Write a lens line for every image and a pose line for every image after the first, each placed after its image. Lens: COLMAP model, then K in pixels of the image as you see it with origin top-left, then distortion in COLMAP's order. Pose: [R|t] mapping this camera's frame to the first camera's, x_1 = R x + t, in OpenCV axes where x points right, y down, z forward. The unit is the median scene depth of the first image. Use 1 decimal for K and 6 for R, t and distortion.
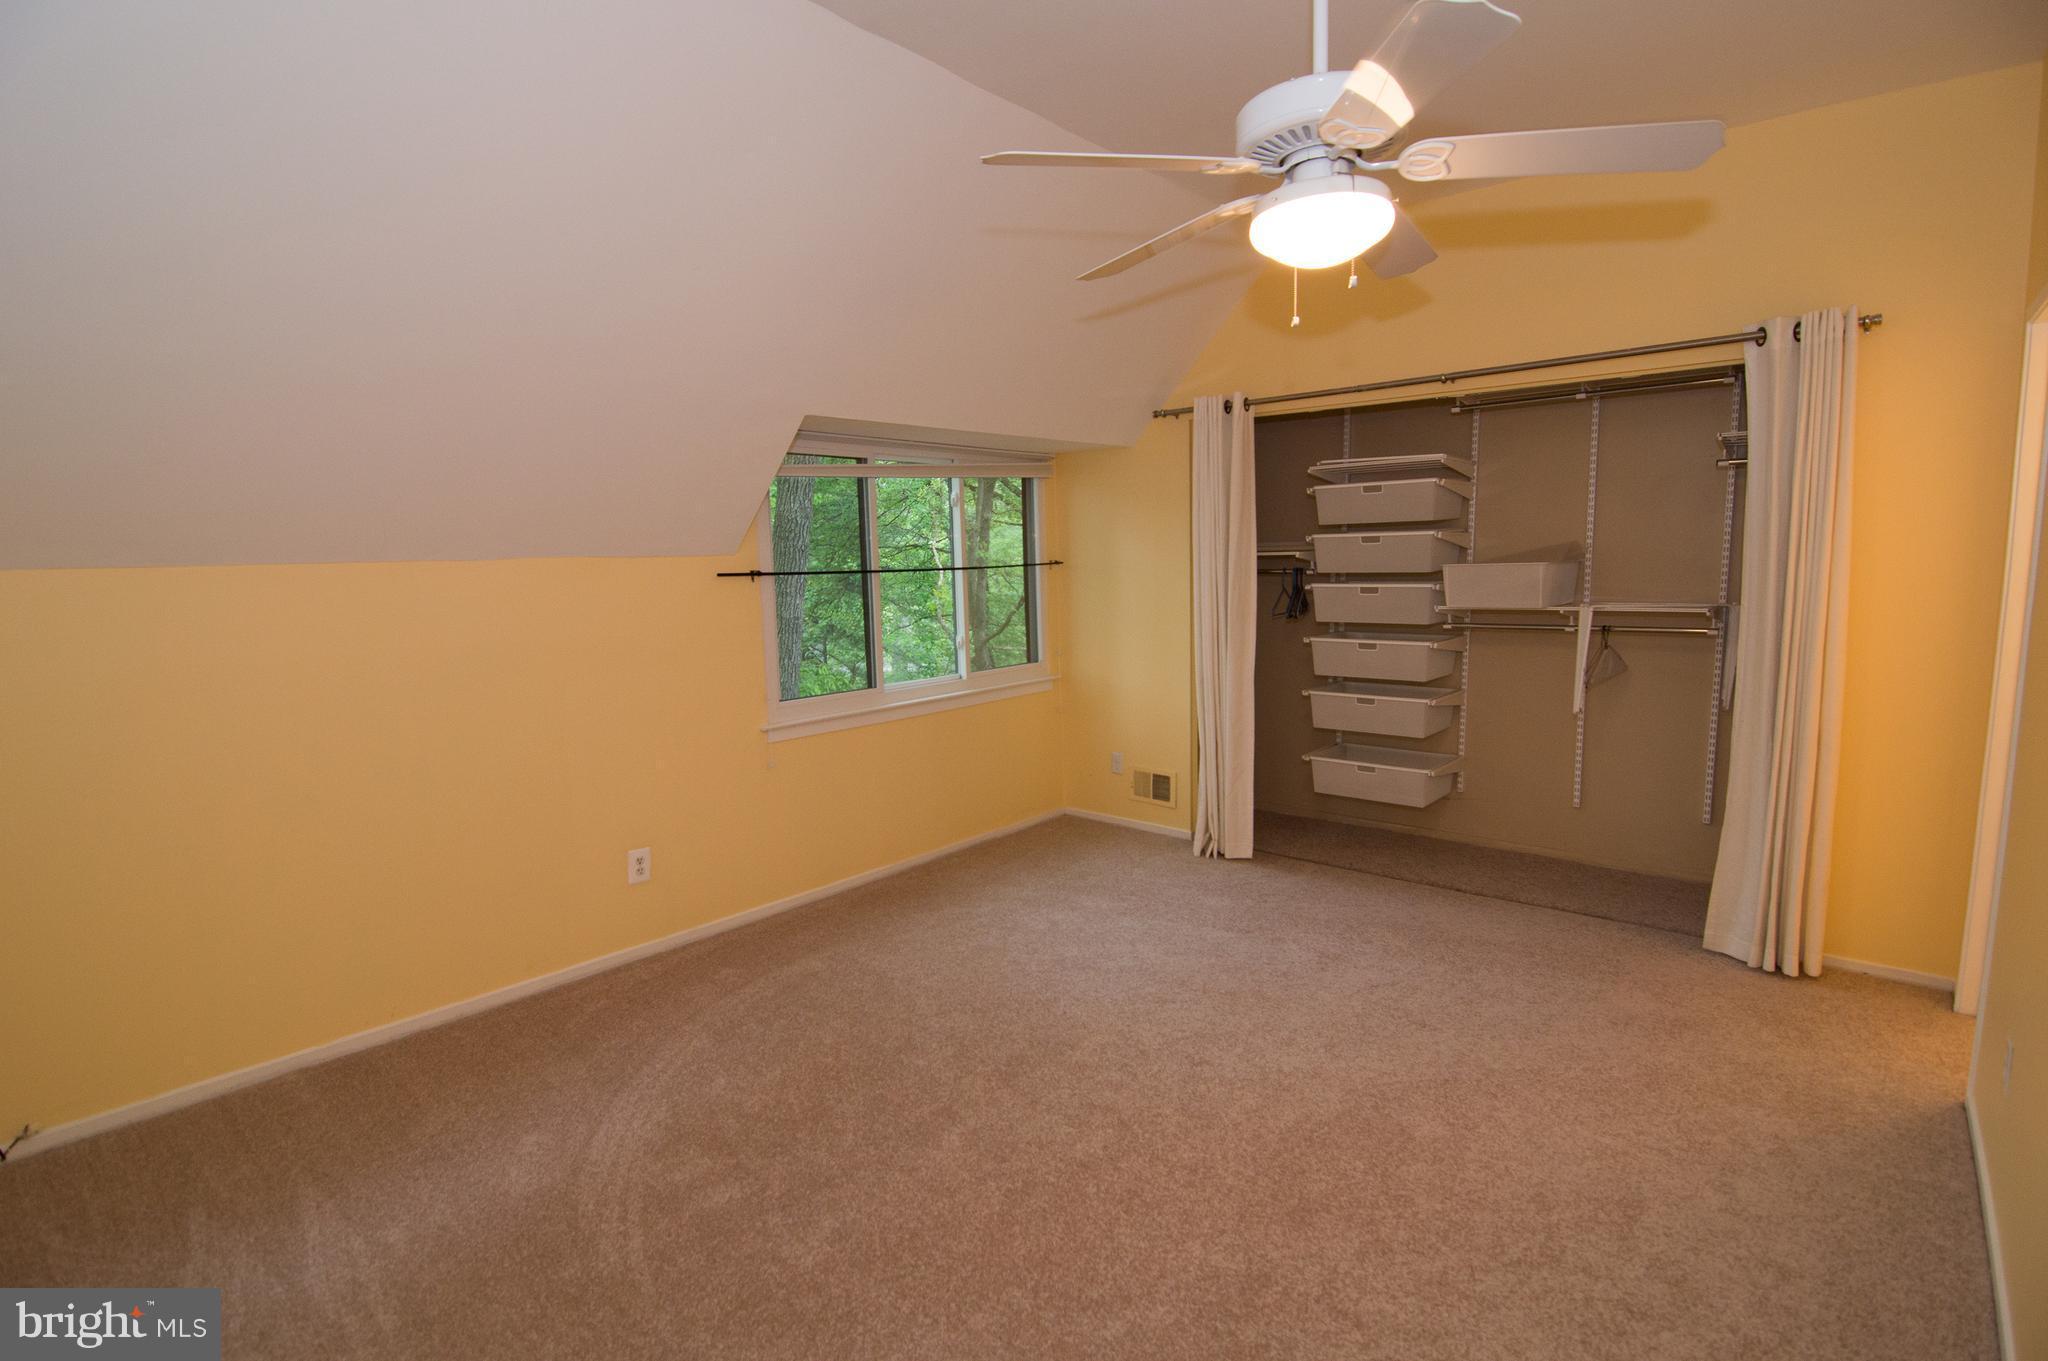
lens RADIAL K [[996.8, 0, 1028.0], [0, 996.8, 683.4], [0, 0, 1]] dist [-0.010919, -0.004561]
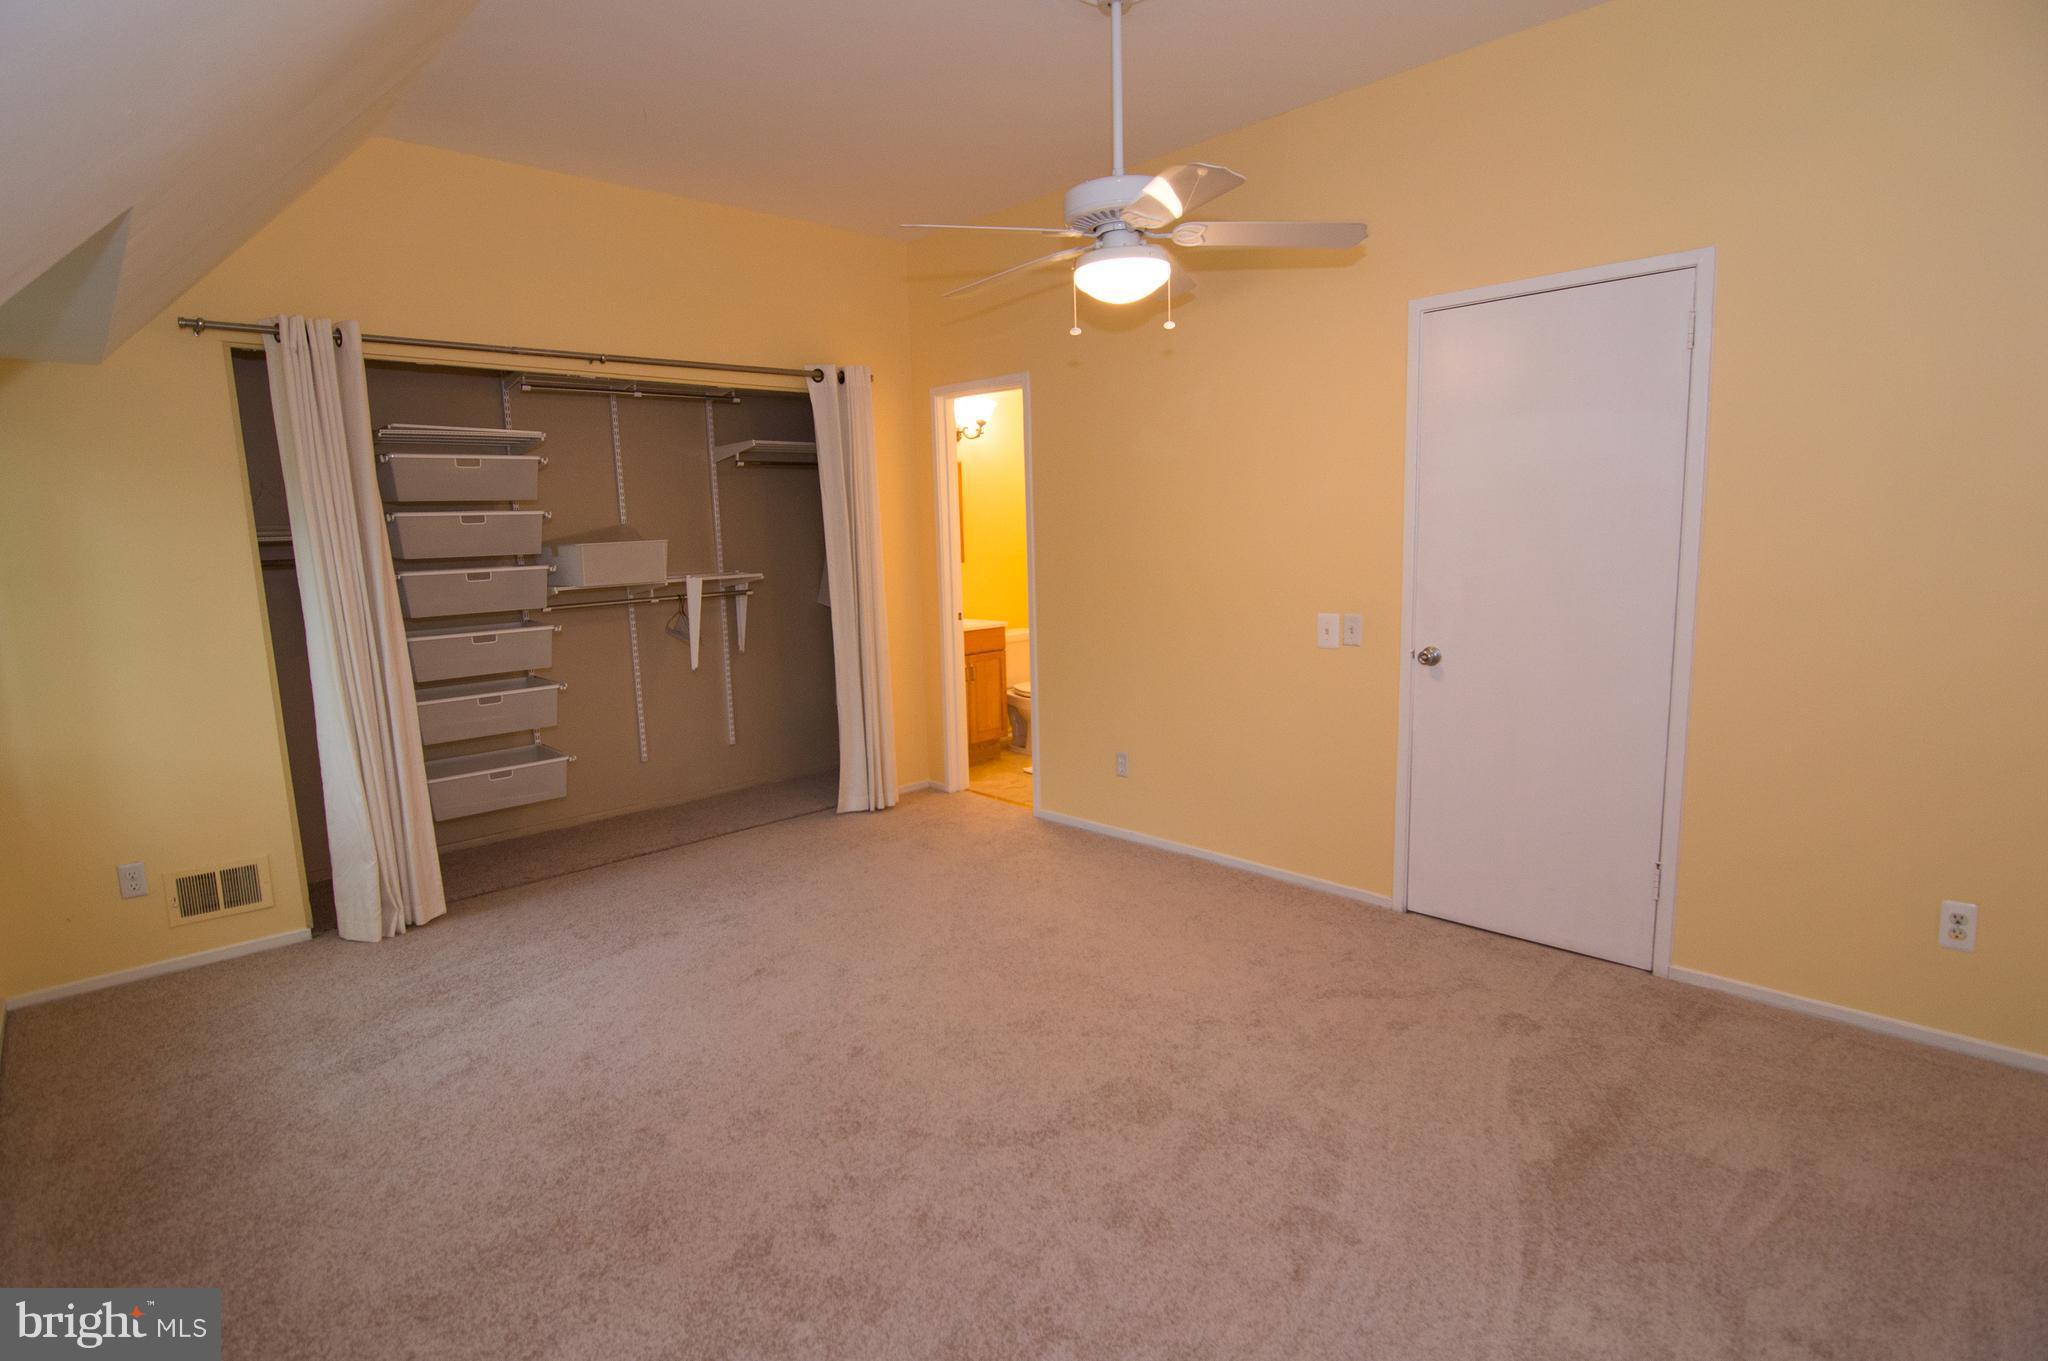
lens RADIAL K [[996.8, 0, 1028.1], [0, 996.8, 681.7], [0, 0, 1]] dist [-0.010919, -0.004561]
pose [[0.103622, -0.135032, 0.985408, -0.515112], [0.156916, 0.980553, 0.117866, -0.029563], [-0.982161, 0.142412, 0.122796, 0.434412]]
